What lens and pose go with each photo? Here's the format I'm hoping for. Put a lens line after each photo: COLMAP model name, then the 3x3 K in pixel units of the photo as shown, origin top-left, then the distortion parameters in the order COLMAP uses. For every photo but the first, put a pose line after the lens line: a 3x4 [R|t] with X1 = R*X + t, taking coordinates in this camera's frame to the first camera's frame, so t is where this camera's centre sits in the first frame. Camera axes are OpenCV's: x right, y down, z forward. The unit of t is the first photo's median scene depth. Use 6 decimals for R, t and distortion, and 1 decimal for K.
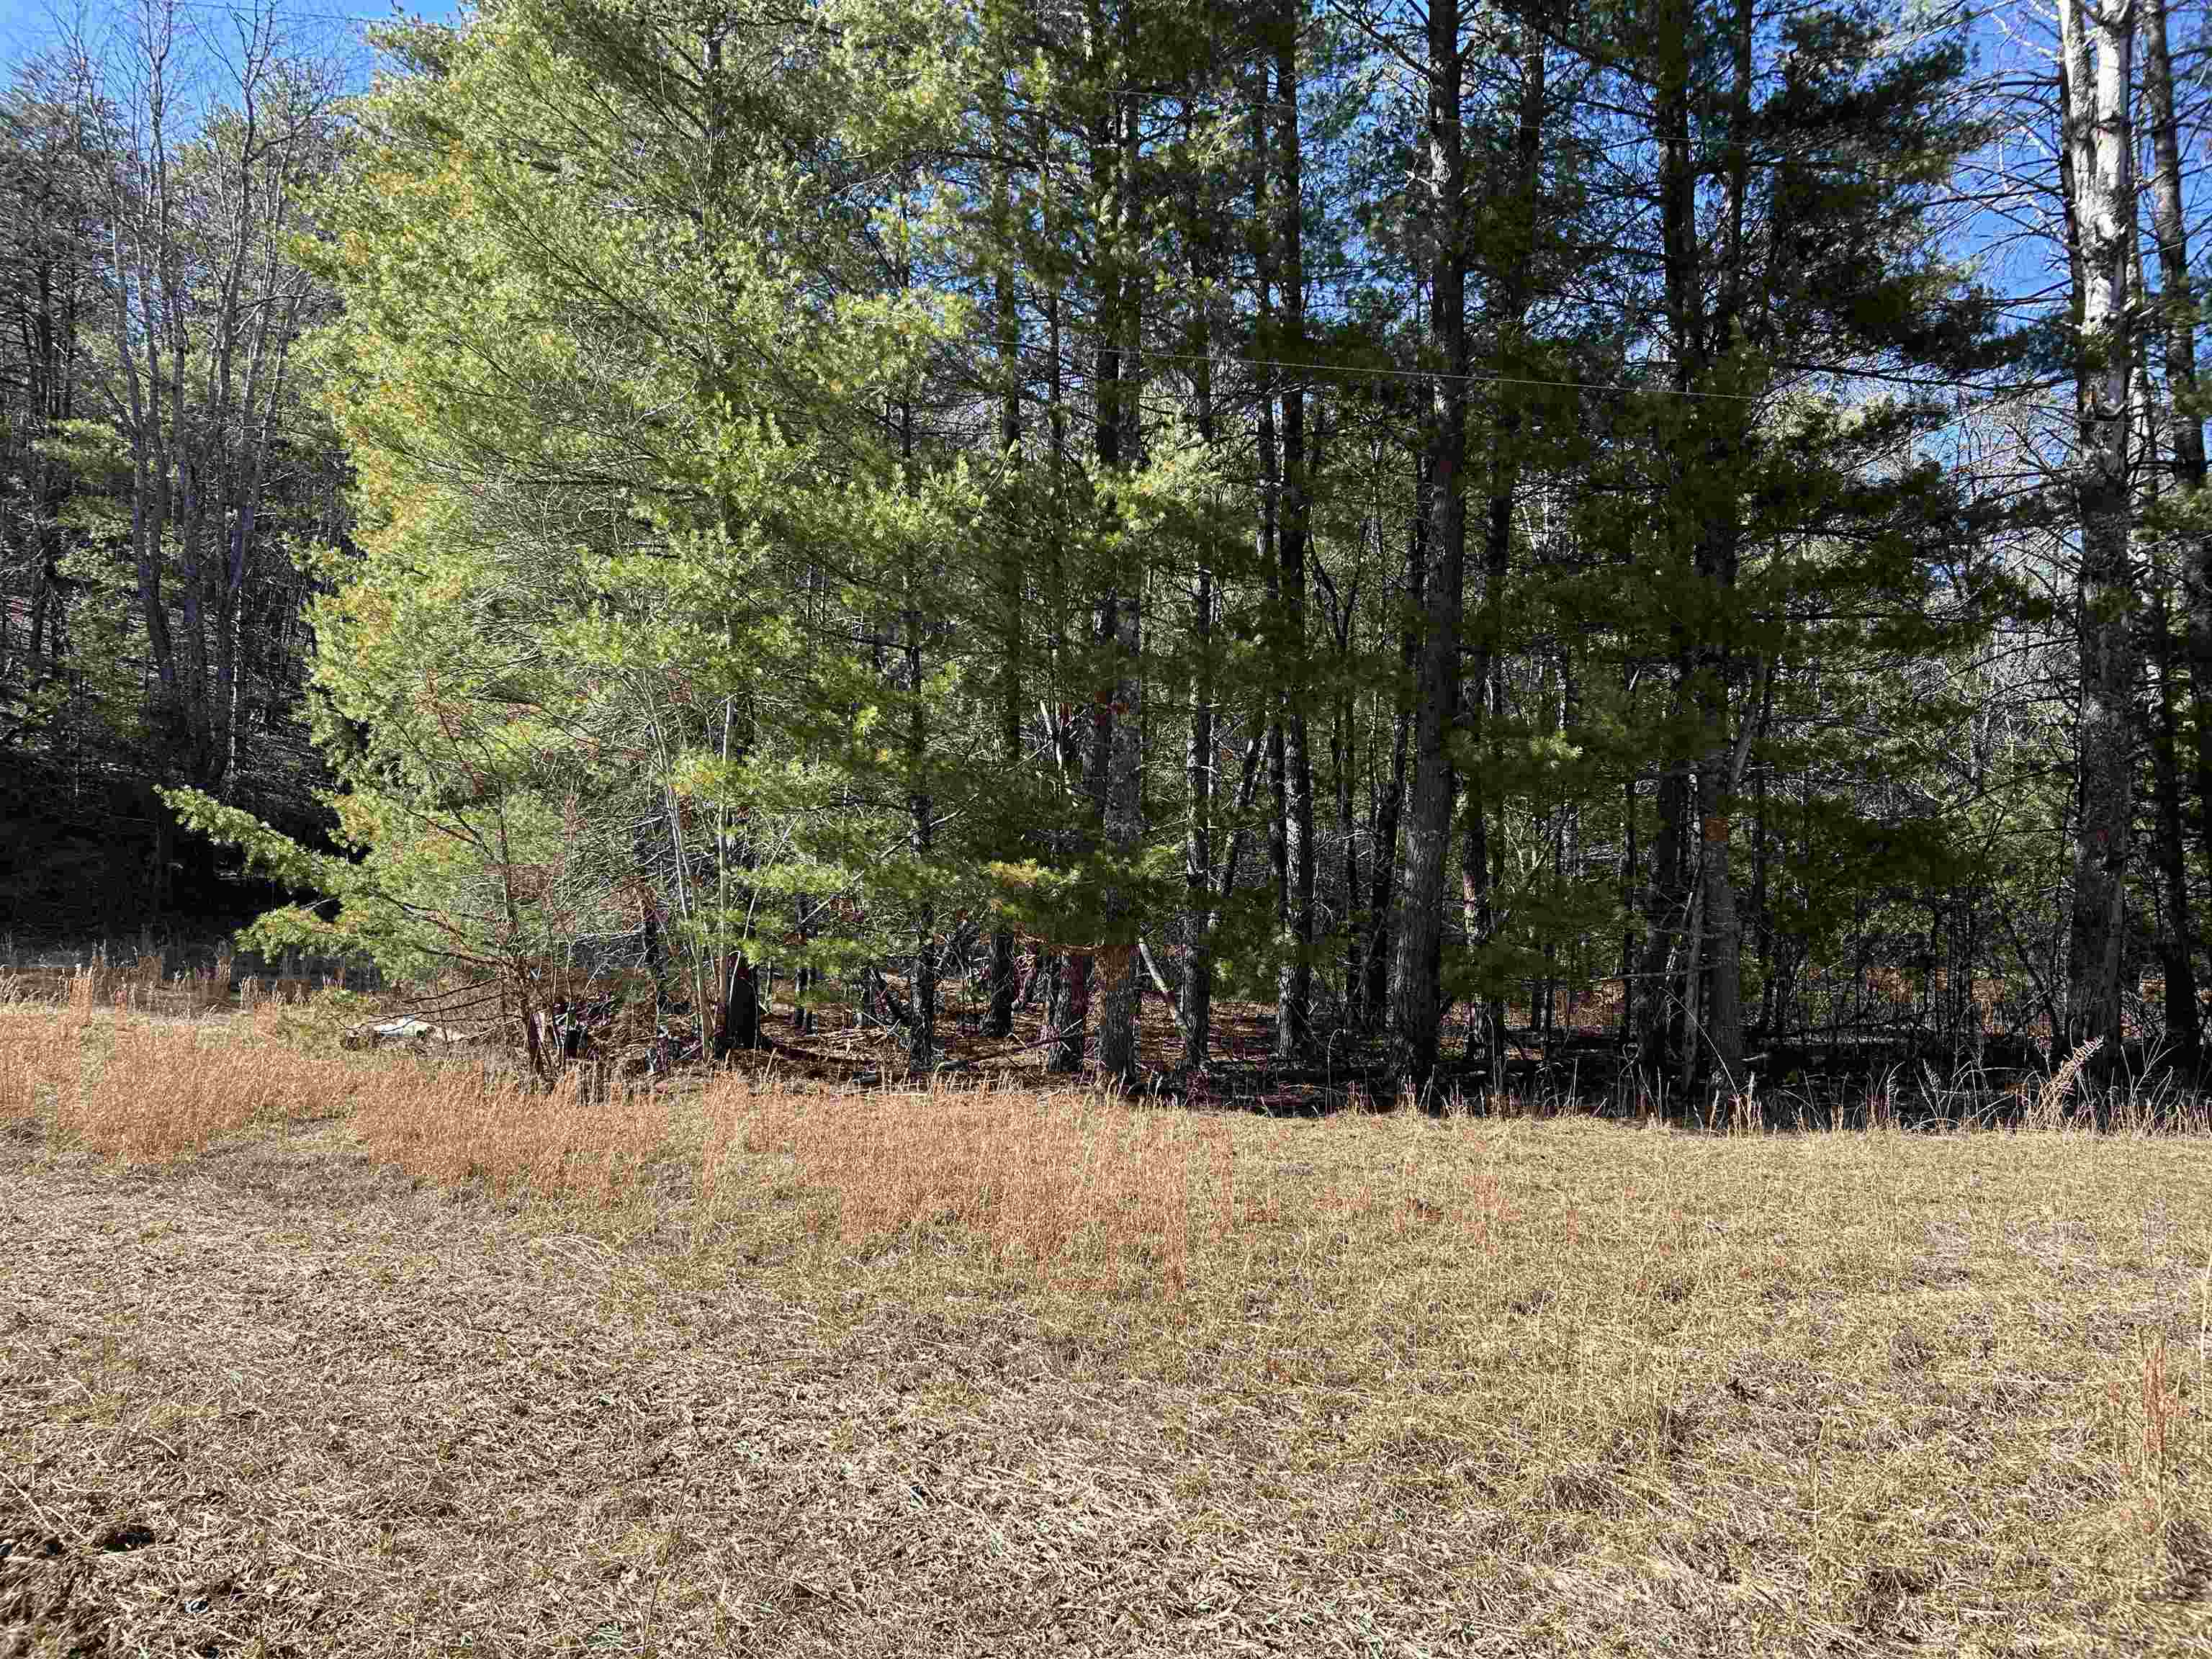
lens RADIAL K [[1668.1, 0, 1112.8], [0, 1668.1, 834.3], [0, 0, 1]] dist [0.061797, -0.060946]
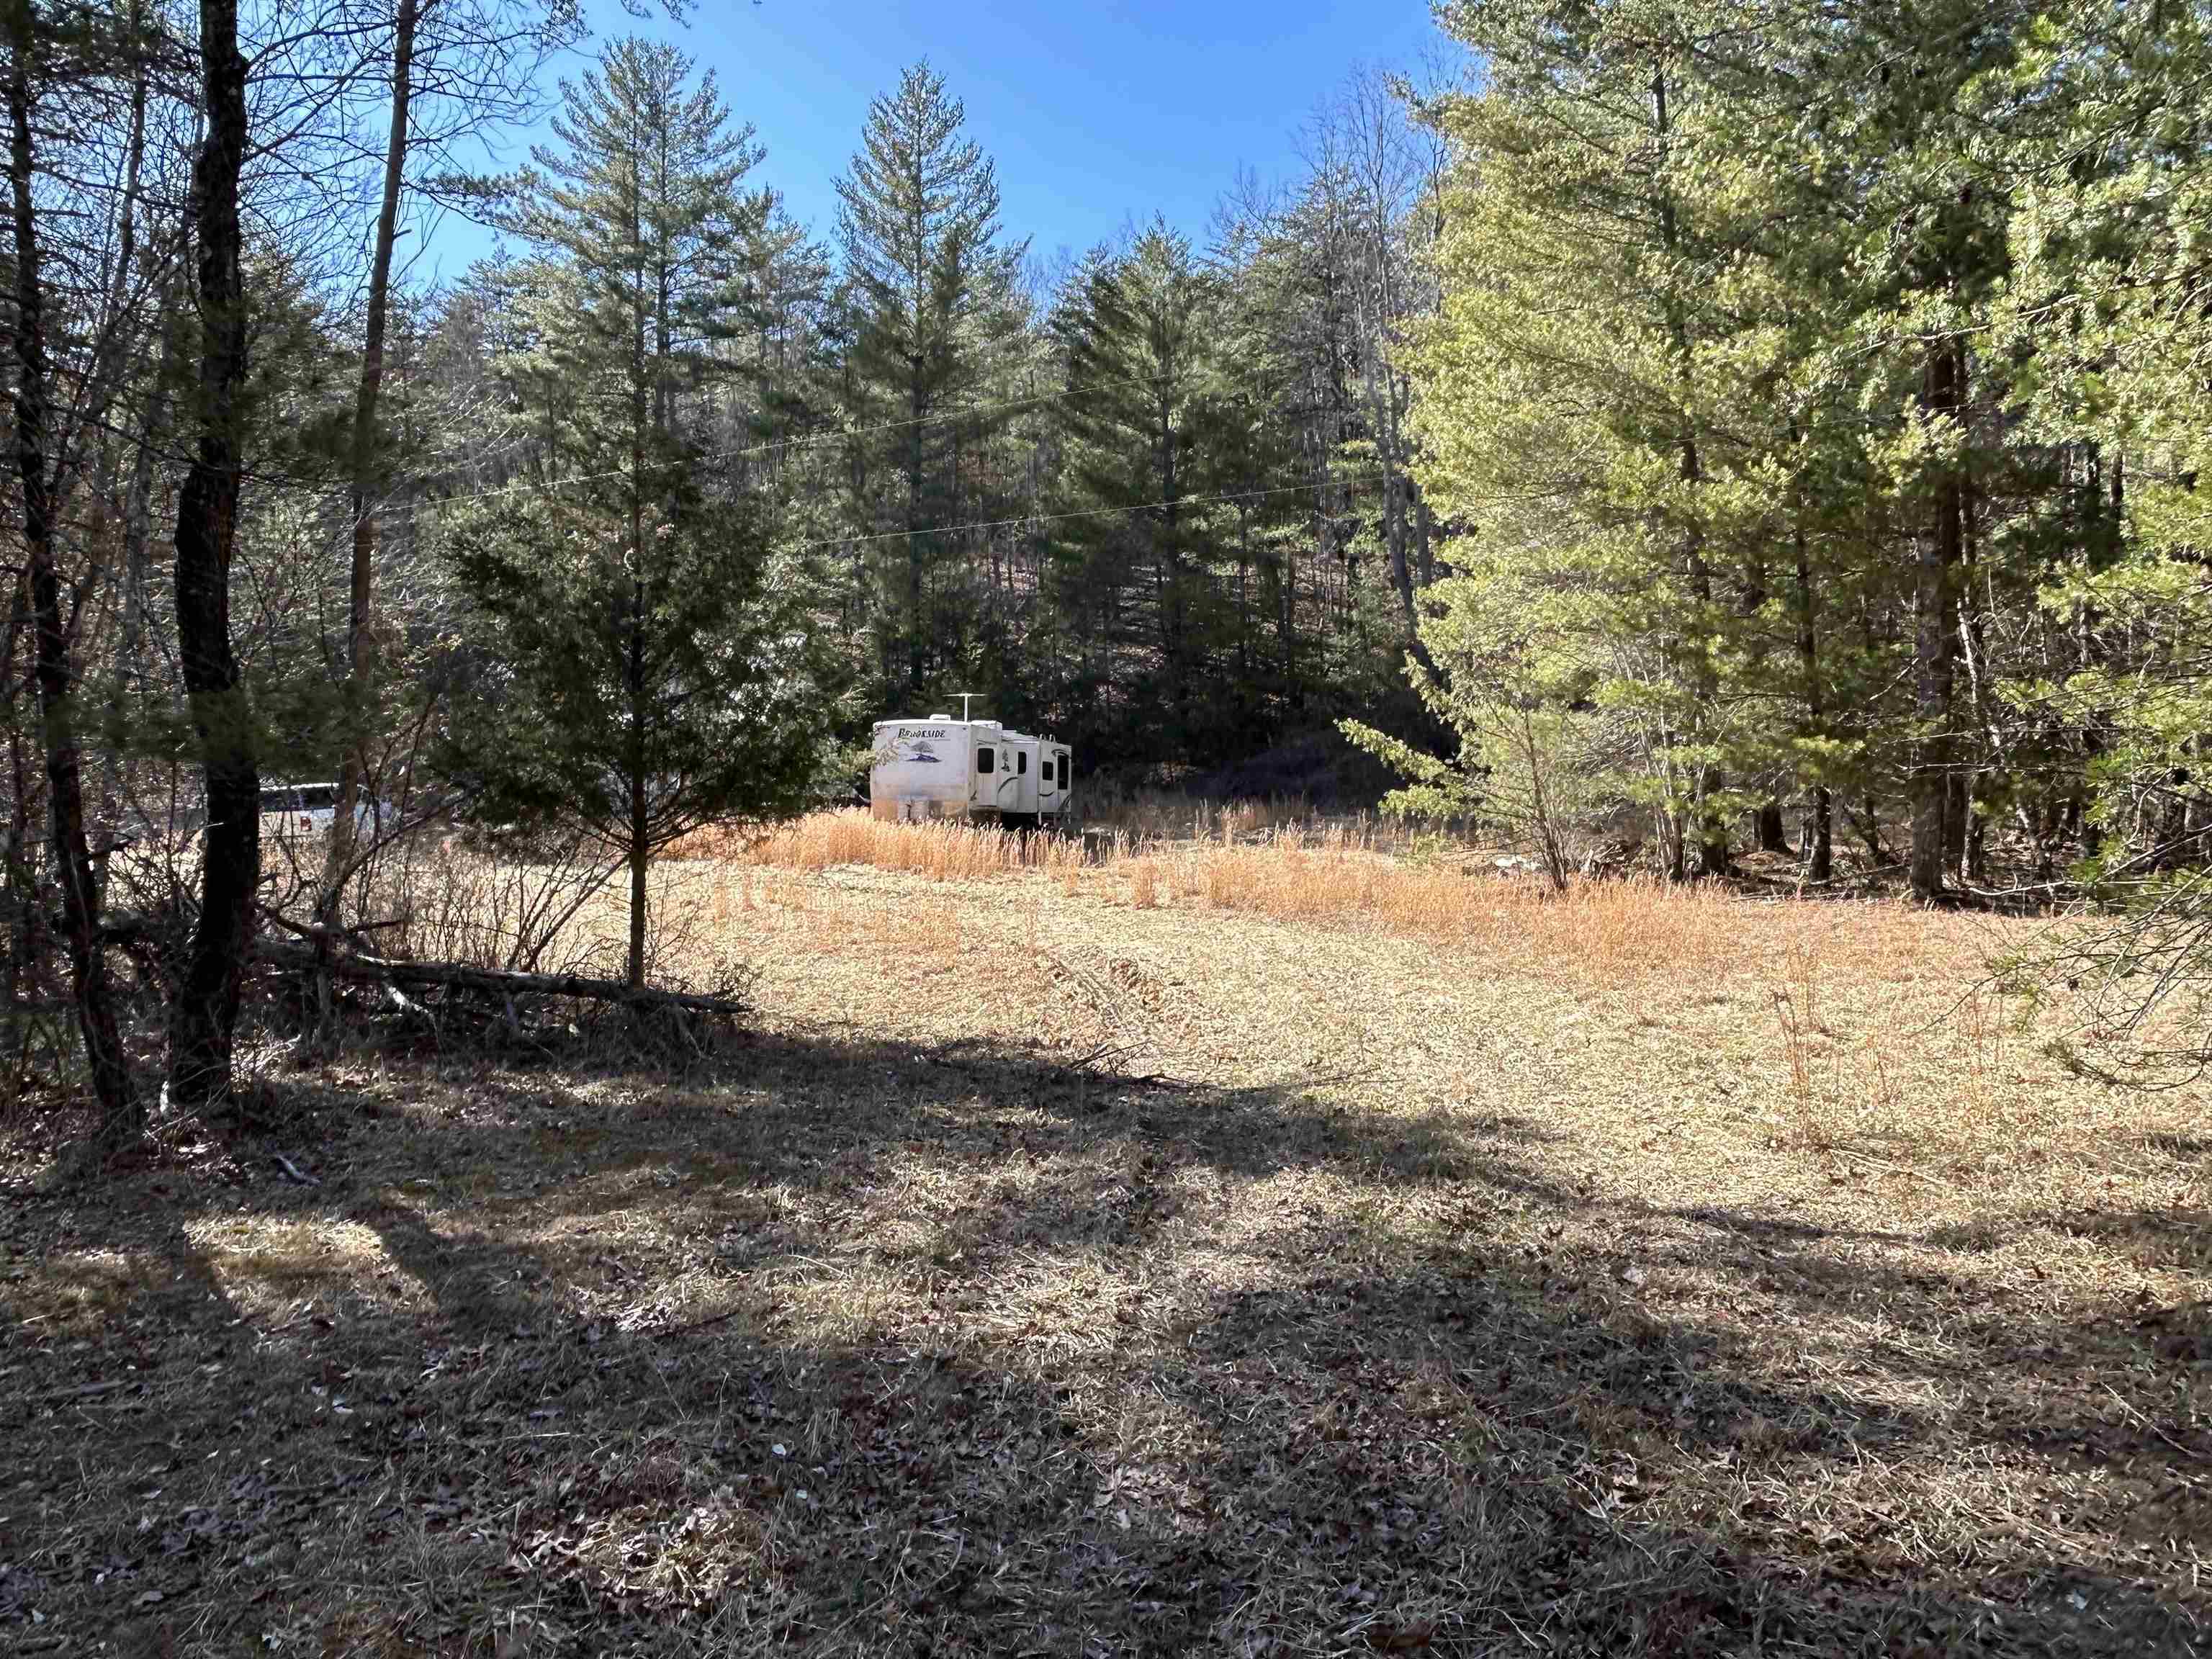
lens RADIAL K [[1562.0, 0, 1104.9], [0, 1562.0, 830.5], [0, 0, 1]] dist [0.001005, 0.000069]
pose [[0.727475, -0.019536, -0.685856, 0.350608], [0.076901, 0.995618, 0.053208, -0.018623], [0.681811, -0.091451, 0.725790, -0.324679]]
